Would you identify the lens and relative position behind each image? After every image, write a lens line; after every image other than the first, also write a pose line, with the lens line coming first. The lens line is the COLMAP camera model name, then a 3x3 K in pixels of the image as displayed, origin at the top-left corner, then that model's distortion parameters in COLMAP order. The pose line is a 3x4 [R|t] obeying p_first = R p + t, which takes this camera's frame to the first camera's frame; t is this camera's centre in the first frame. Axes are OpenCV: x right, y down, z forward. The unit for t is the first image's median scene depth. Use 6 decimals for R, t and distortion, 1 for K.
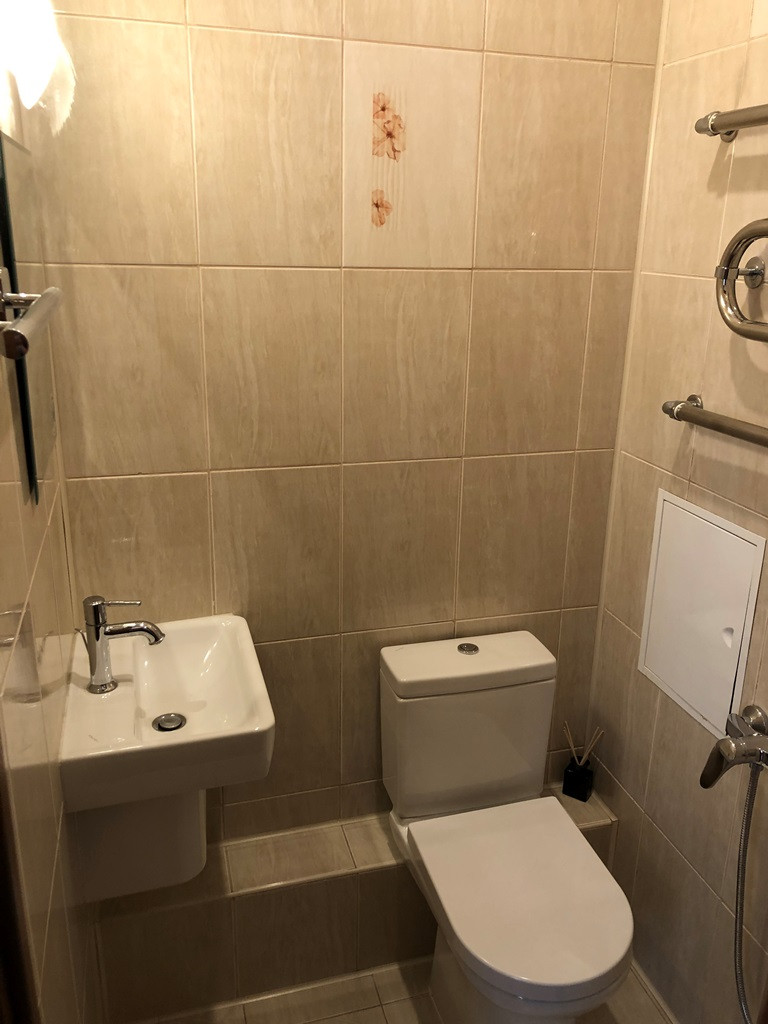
lens RADIAL K [[838.4, 0, 383.3], [0, 838.4, 502.4], [0, 0, 1]] dist [0.051101, -0.052844]
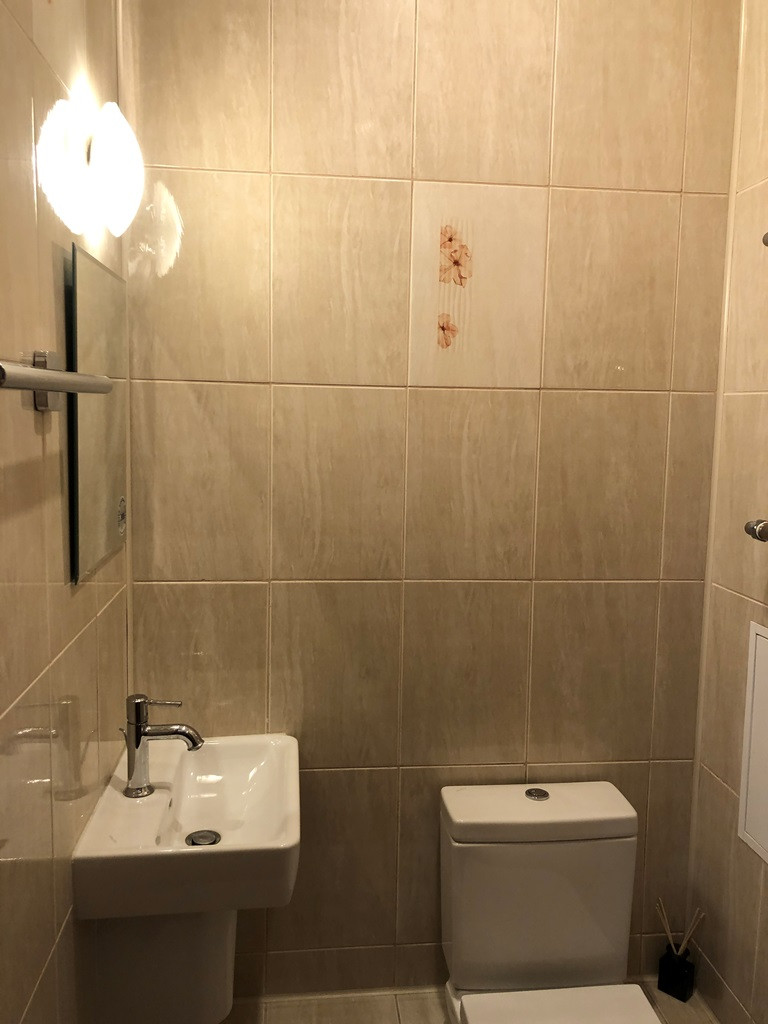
lens RADIAL K [[838.4, 0, 377.3], [0, 838.4, 511.1], [0, 0, 1]] dist [0.051101, -0.052844]
pose [[0.983755, 0.019914, -0.178408, 0.097363], [-0.055231, 0.979197, -0.195249, 0.069999], [0.170809, 0.201930, 0.964390, 0.037741]]
